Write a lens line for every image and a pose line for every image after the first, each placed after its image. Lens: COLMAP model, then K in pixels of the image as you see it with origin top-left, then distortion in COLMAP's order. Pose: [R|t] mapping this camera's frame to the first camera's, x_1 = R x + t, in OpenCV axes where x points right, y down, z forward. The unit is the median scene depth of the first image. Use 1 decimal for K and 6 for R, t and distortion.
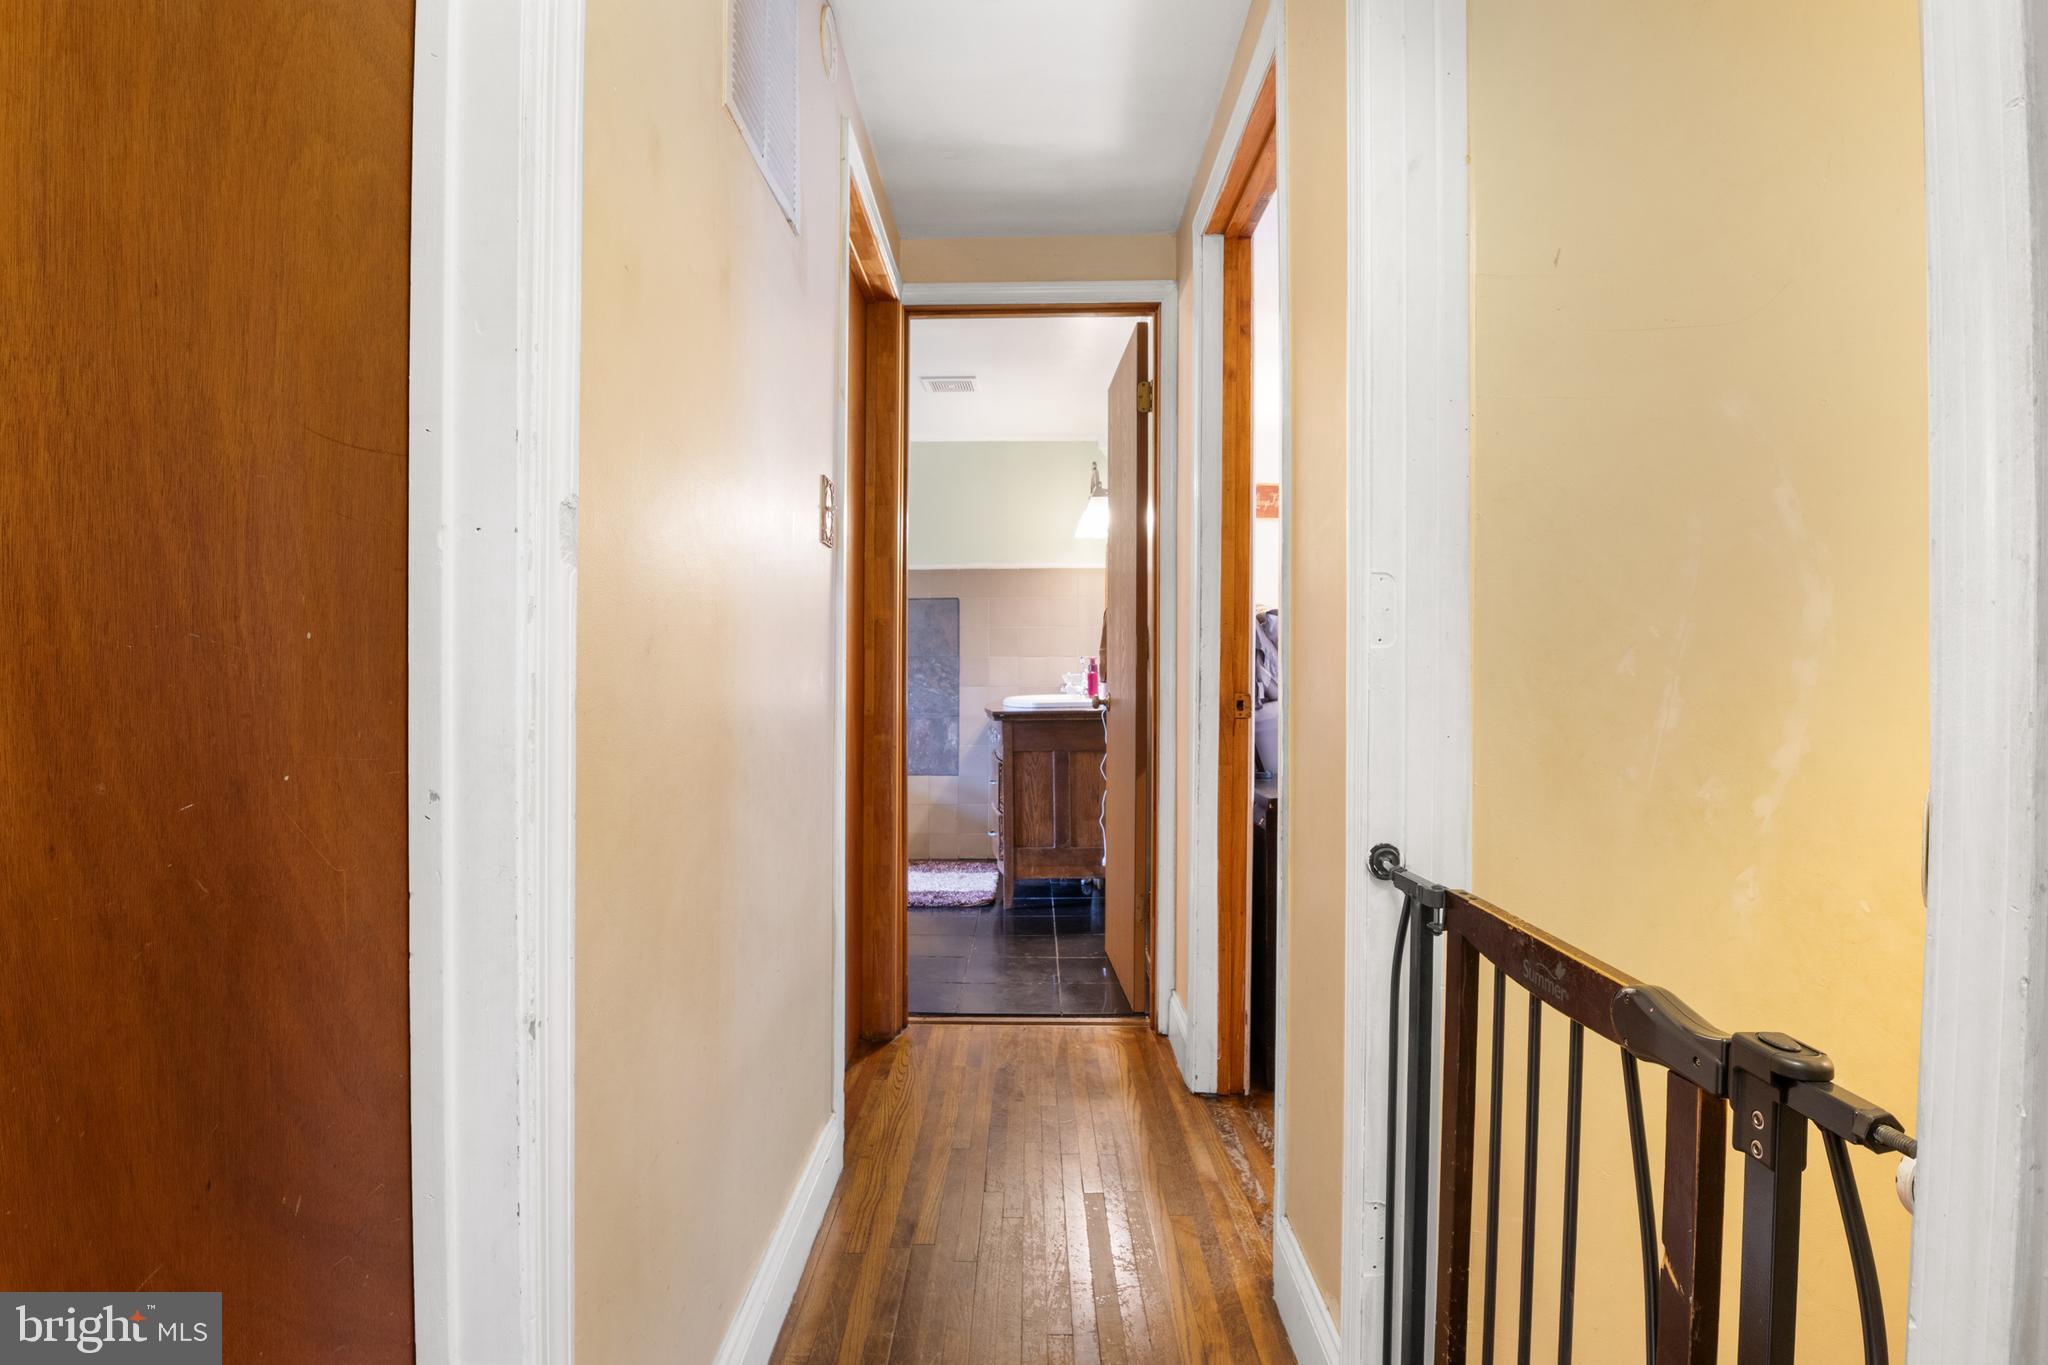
lens RADIAL K [[1013.6, 0, 1023.1], [0, 1013.6, 680.9], [0, 0, 1]] dist [-0.004660, -0.003266]
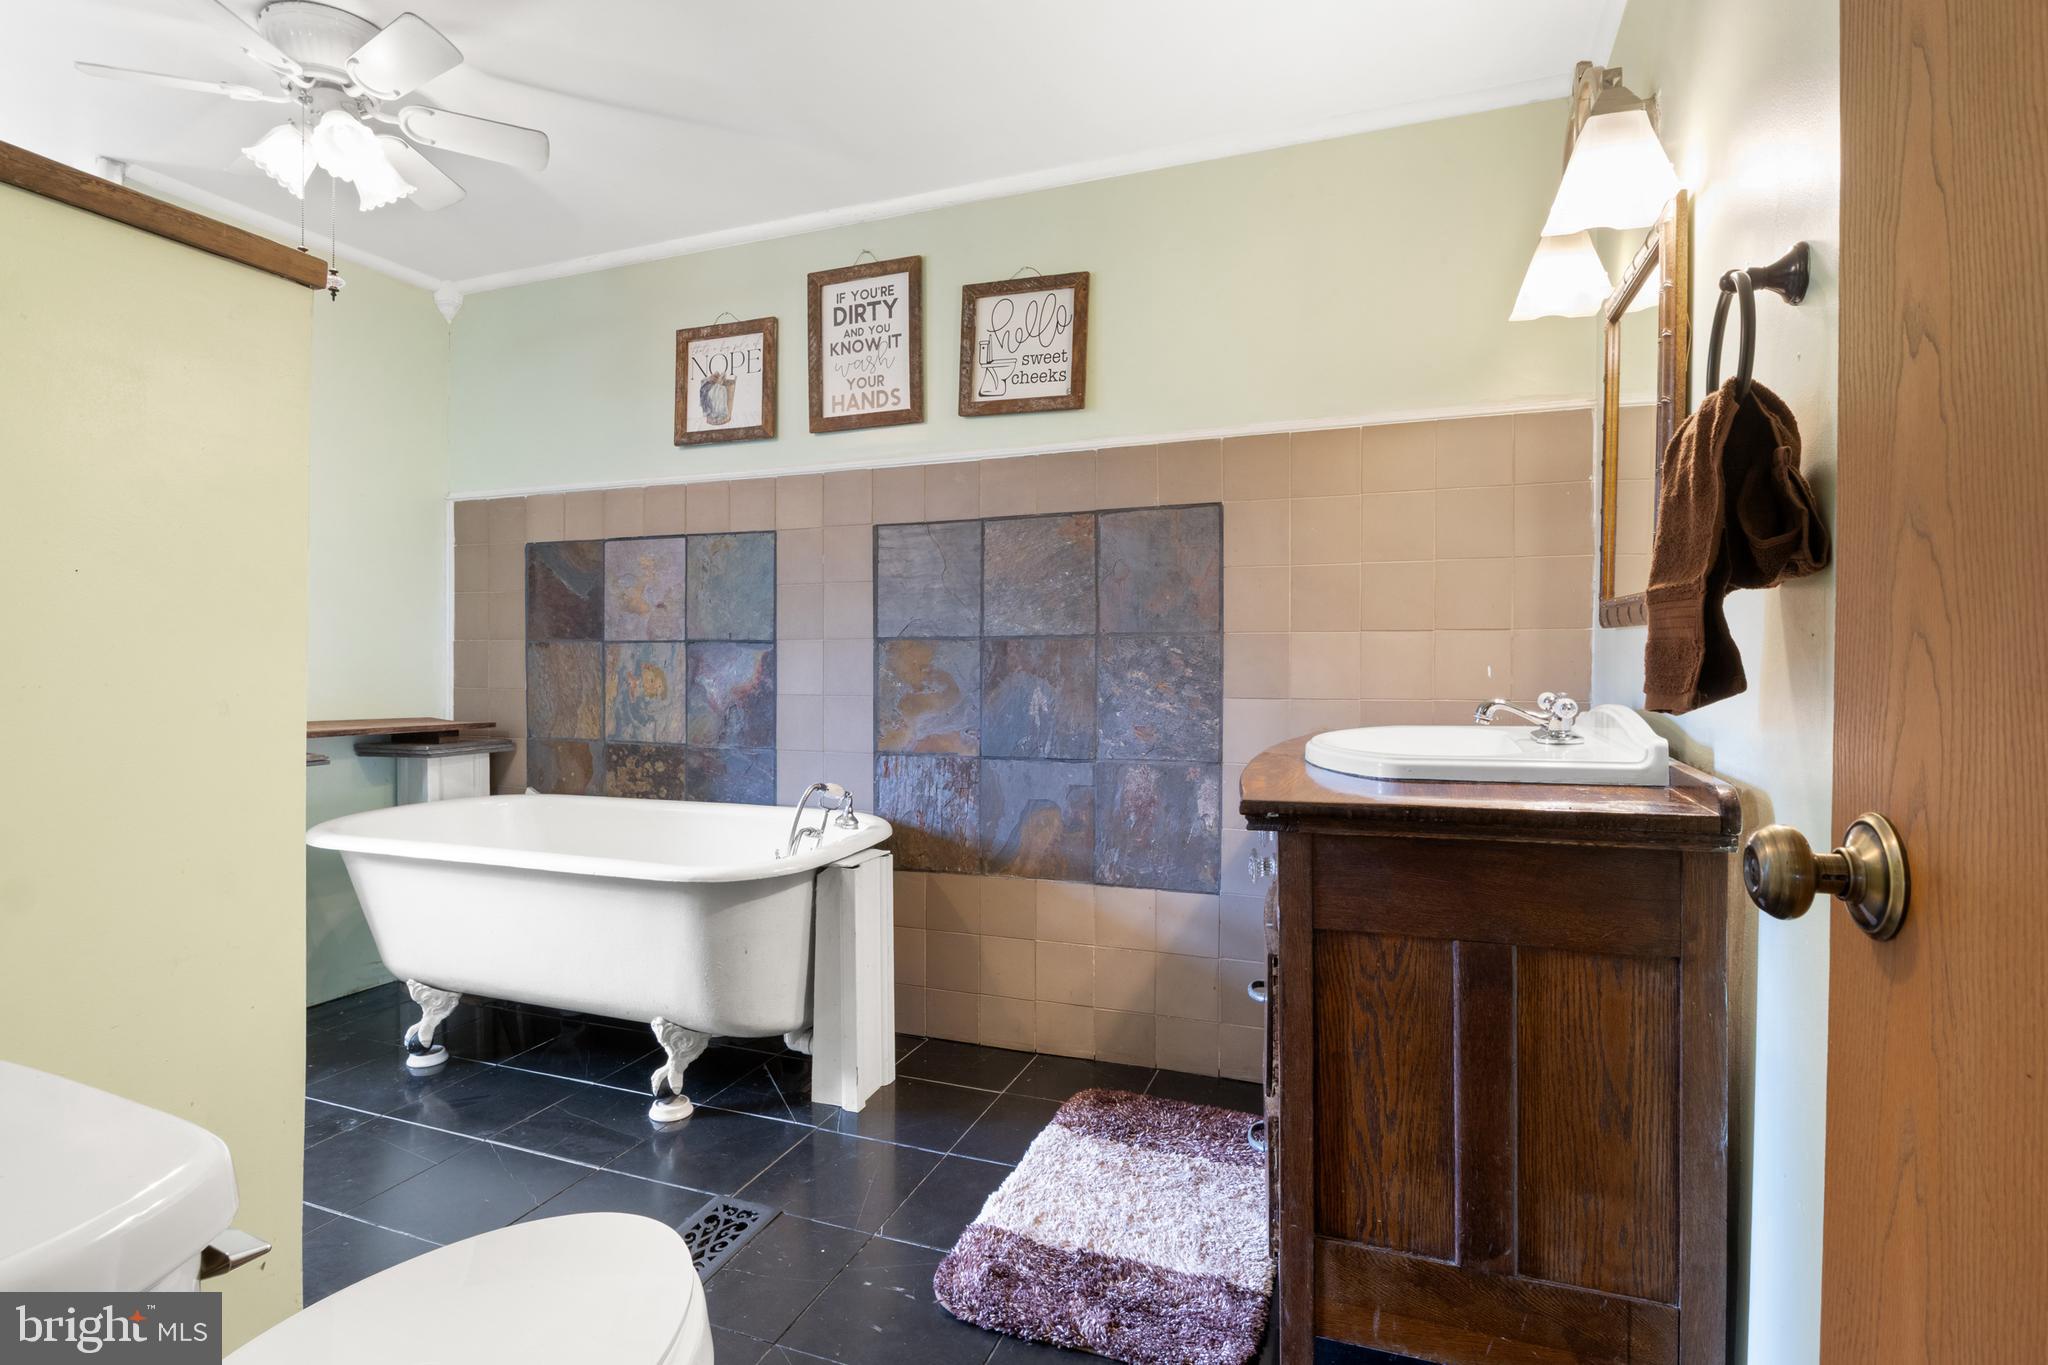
lens RADIAL K [[1013.6, 0, 1019.3], [0, 1013.6, 681.2], [0, 0, 1]] dist [-0.004660, -0.003266]
pose [[0.935481, 0.007683, -0.353295, 0.013636], [-0.004017, 0.999930, 0.011107, -0.008026], [0.353355, -0.008971, 0.935446, 0.643285]]
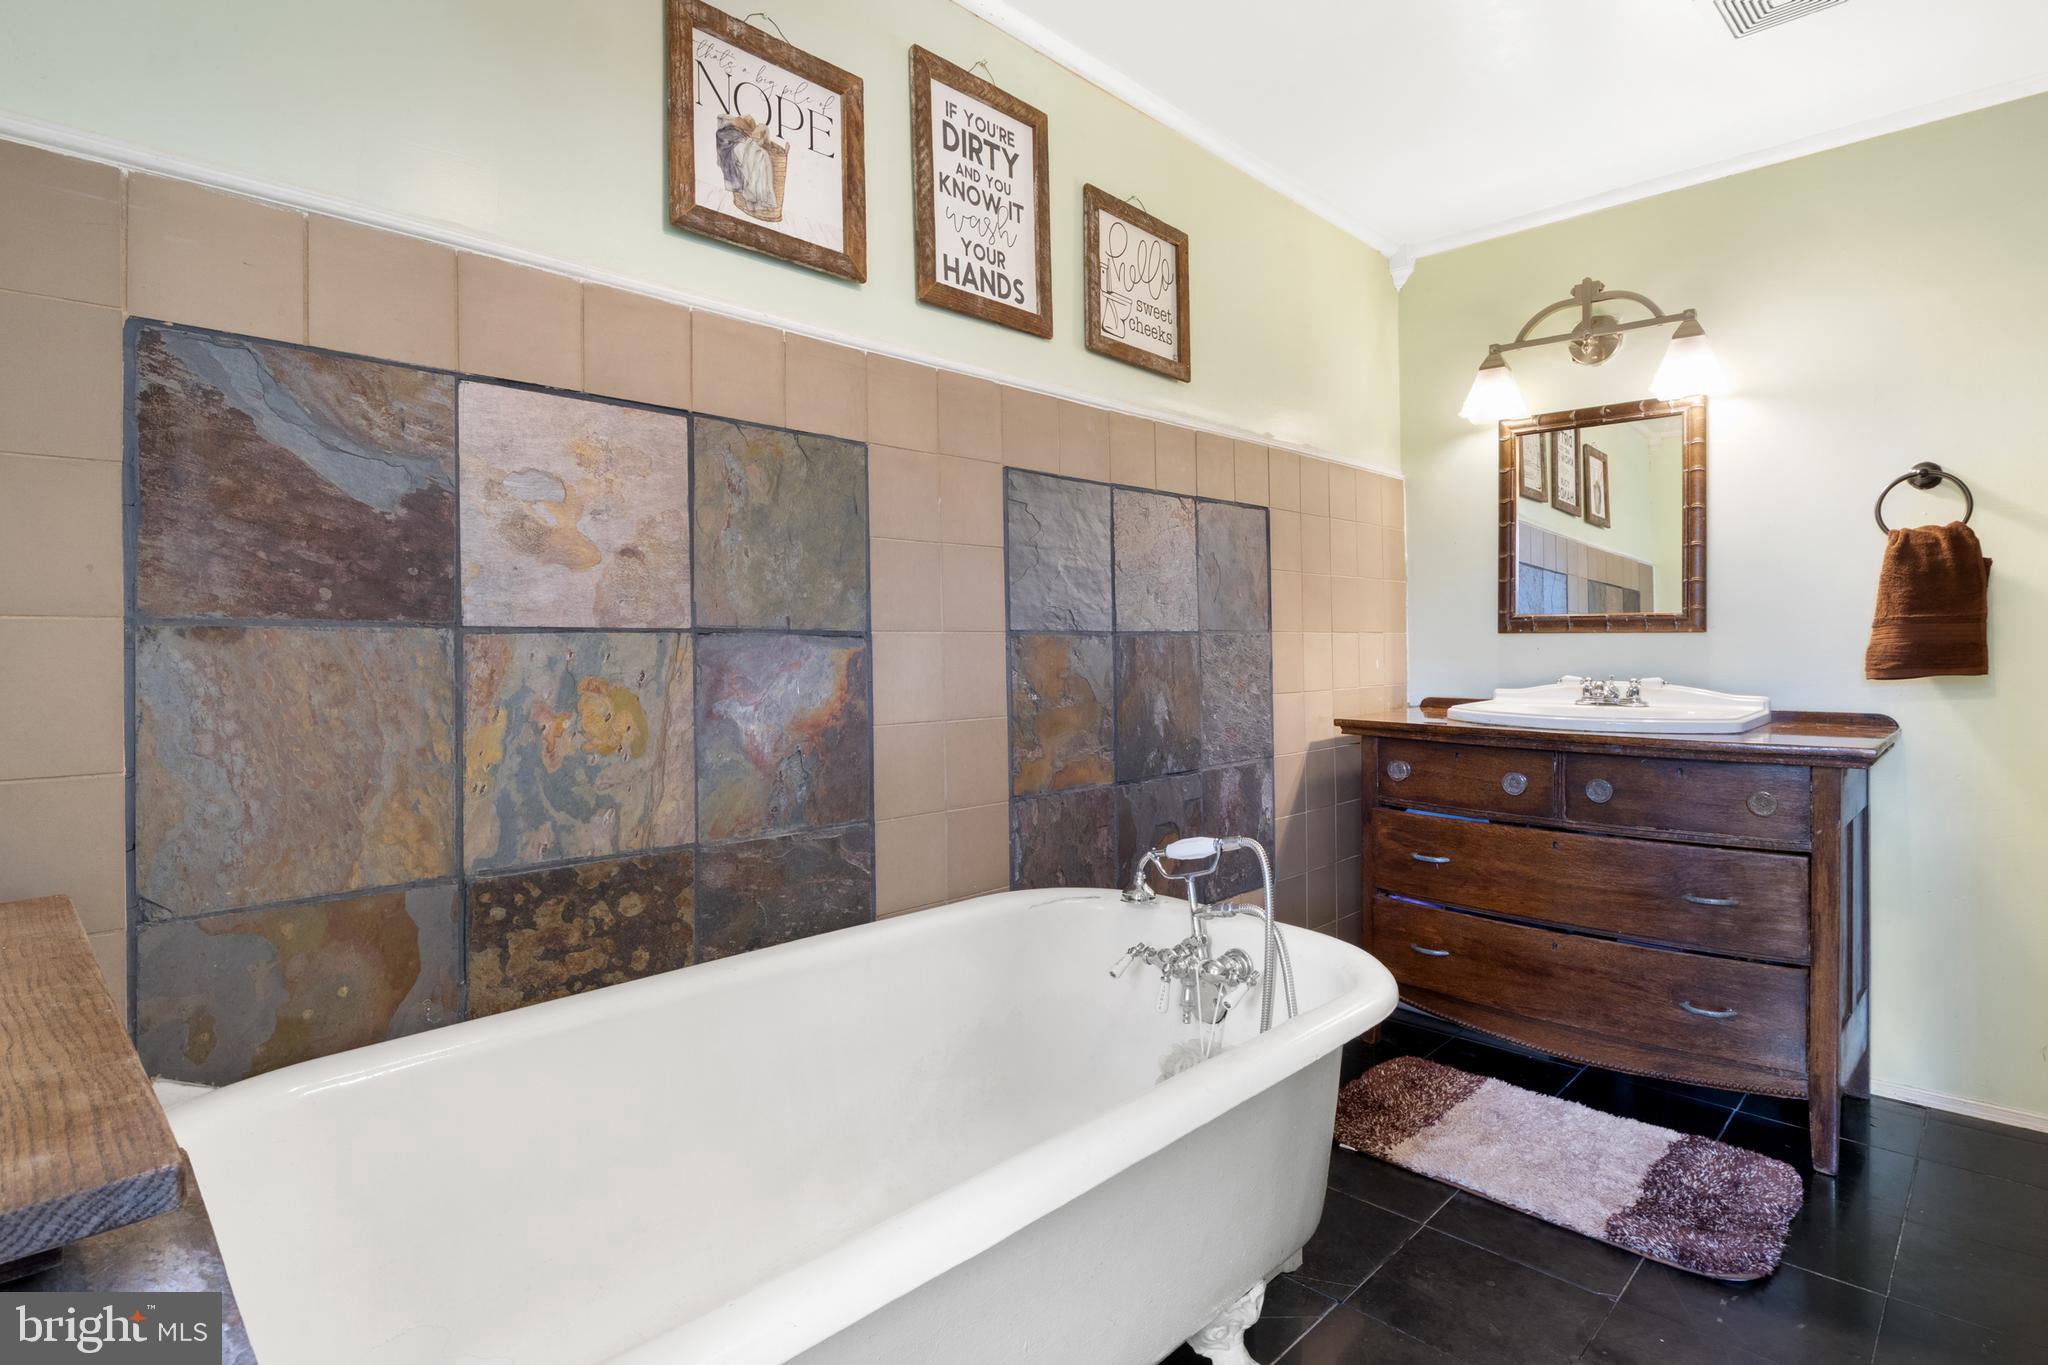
lens RADIAL K [[1013.6, 0, 1032.0], [0, 1013.6, 645.5], [0, 0, 1]] dist [-0.004660, -0.003266]
pose [[0.706920, -0.002028, 0.707291, -0.559266], [0.018671, 0.999701, -0.015795, -0.013994], [-0.707047, 0.024372, 0.706746, 0.876939]]
